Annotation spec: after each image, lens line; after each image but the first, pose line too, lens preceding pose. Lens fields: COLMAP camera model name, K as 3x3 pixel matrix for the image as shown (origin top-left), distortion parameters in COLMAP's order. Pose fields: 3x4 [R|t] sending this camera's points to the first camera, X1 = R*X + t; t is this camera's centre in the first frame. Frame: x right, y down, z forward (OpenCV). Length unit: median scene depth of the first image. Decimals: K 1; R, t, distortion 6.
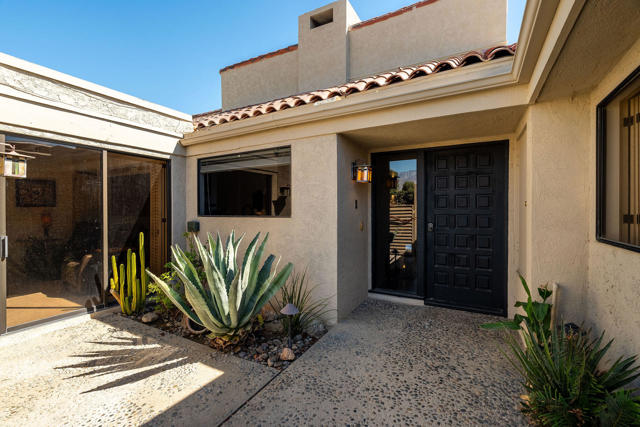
lens RADIAL K [[291.4, 0, 321.1], [0, 291.4, 210.2], [0, 0, 1]] dist [-0.001587, -0.000130]
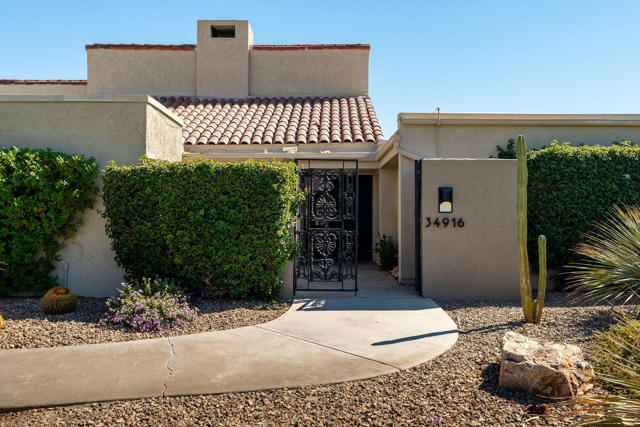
lens RADIAL K [[534.0, 0, 320.0], [0, 534.0, 215.1], [0, 0, 1]] dist [-0.001425, -0.000730]
pose [[0.875717, 0.014233, 0.482615, -0.622947], [-0.006426, 0.999820, -0.017825, 0.052767], [-0.482782, 0.012508, 0.875651, -0.882991]]
